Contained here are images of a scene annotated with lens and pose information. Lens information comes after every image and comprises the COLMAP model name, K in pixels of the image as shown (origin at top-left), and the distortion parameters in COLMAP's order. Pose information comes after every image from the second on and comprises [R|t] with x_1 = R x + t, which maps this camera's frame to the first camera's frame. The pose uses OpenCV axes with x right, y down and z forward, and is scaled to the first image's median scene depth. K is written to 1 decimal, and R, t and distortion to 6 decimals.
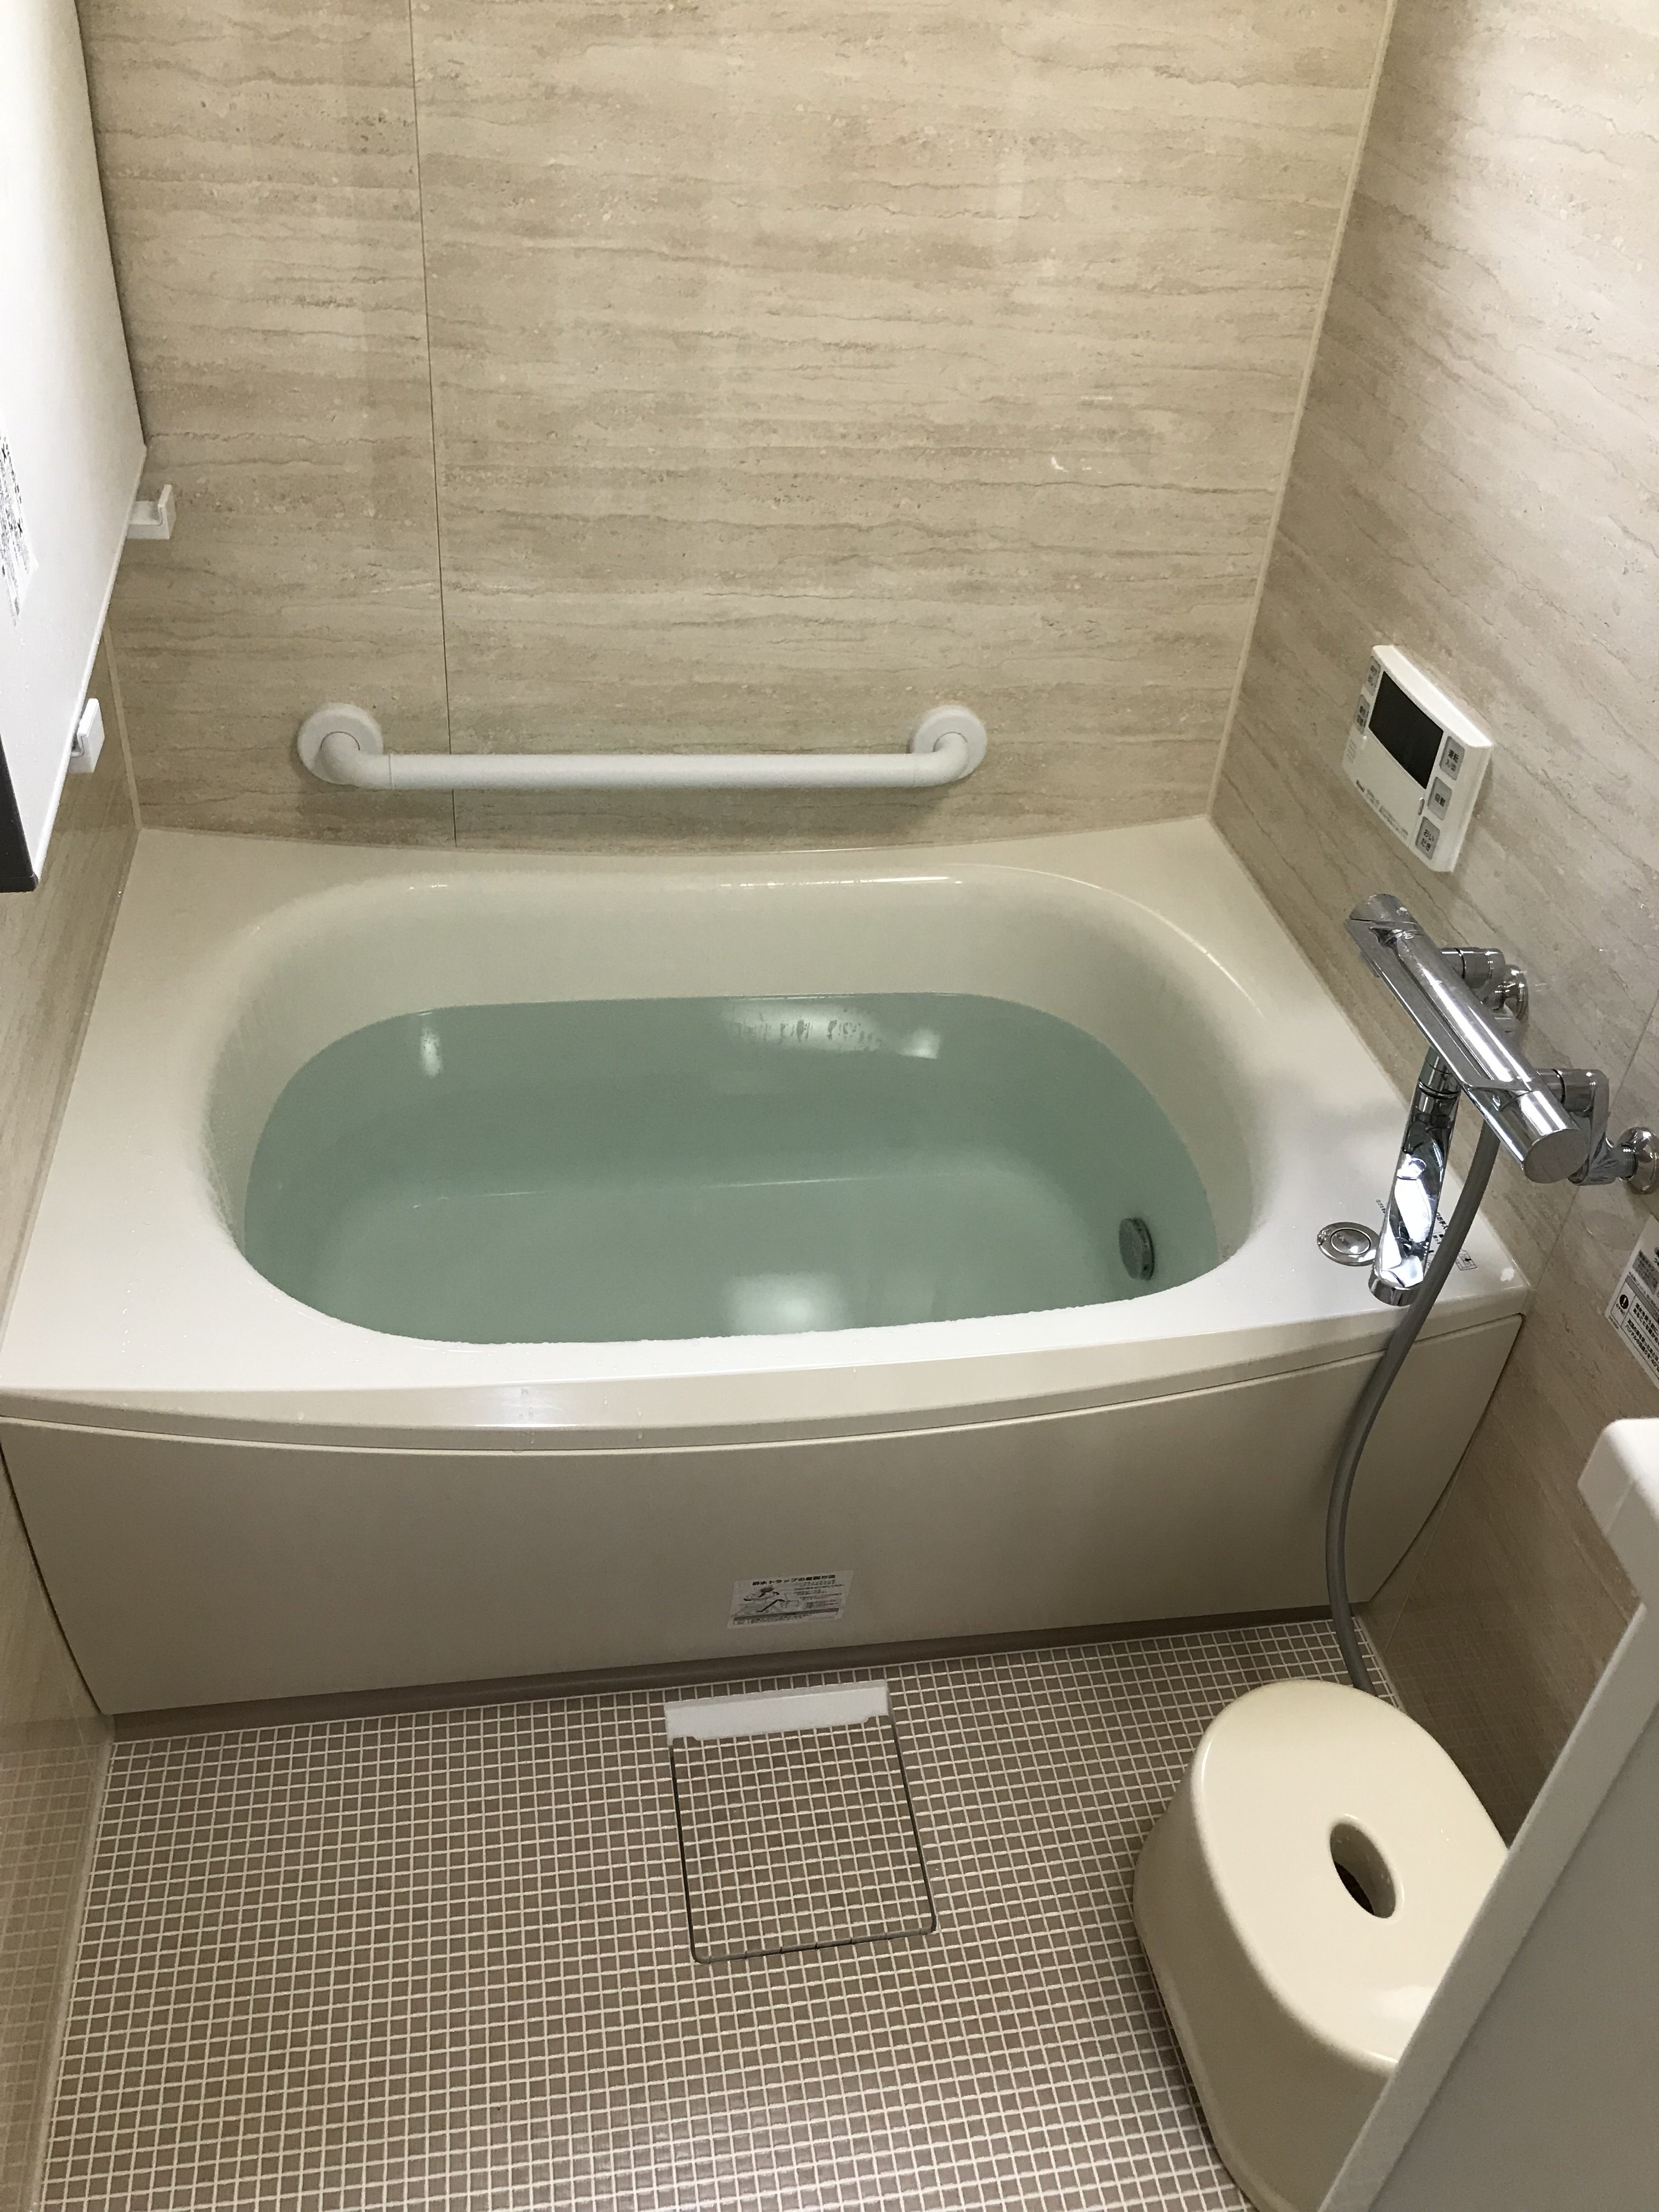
lens RADIAL K [[1782.4, 0, 824.0], [0, 1782.4, 1111.3], [0, 0, 1]] dist [0.042422, -0.058114]
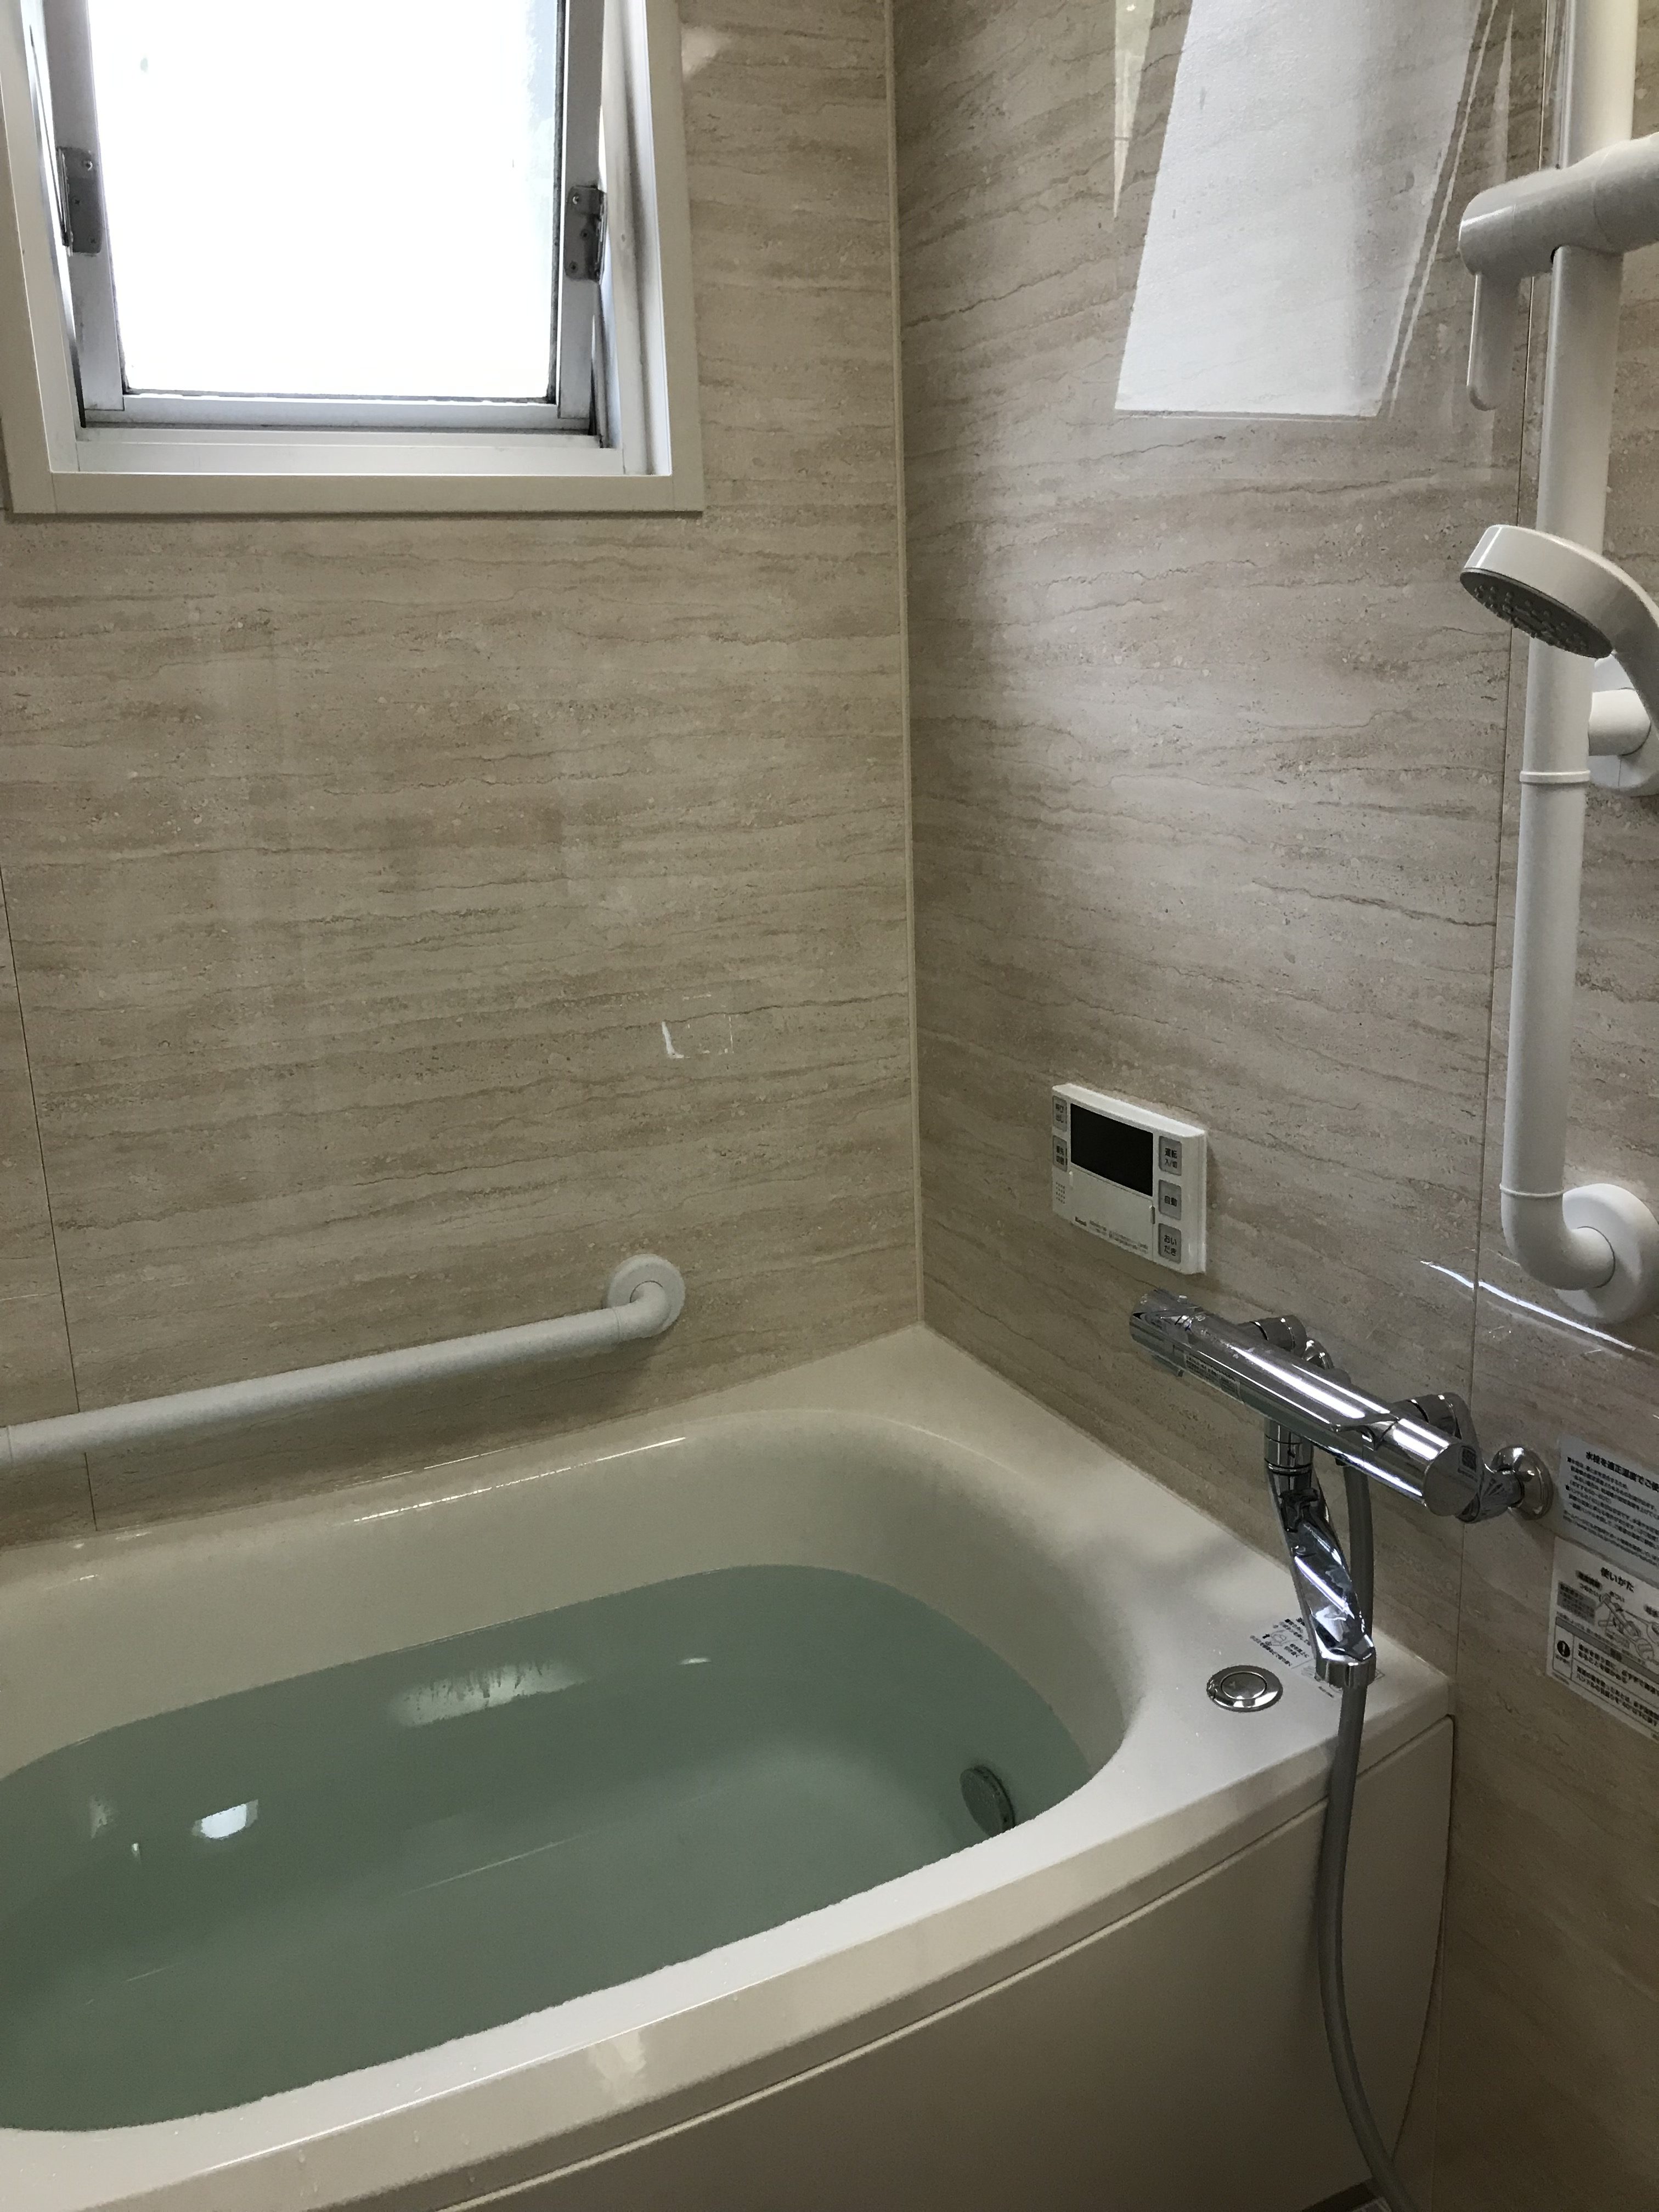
lens RADIAL K [[1782.4, 0, 837.6], [0, 1782.4, 1104.6], [0, 0, 1]] dist [0.042422, -0.058114]
pose [[0.954653, -0.175747, 0.240314, -0.047514], [0.253667, 0.902705, -0.347530, 0.063106], [-0.155856, 0.392730, 0.906351, 0.116539]]
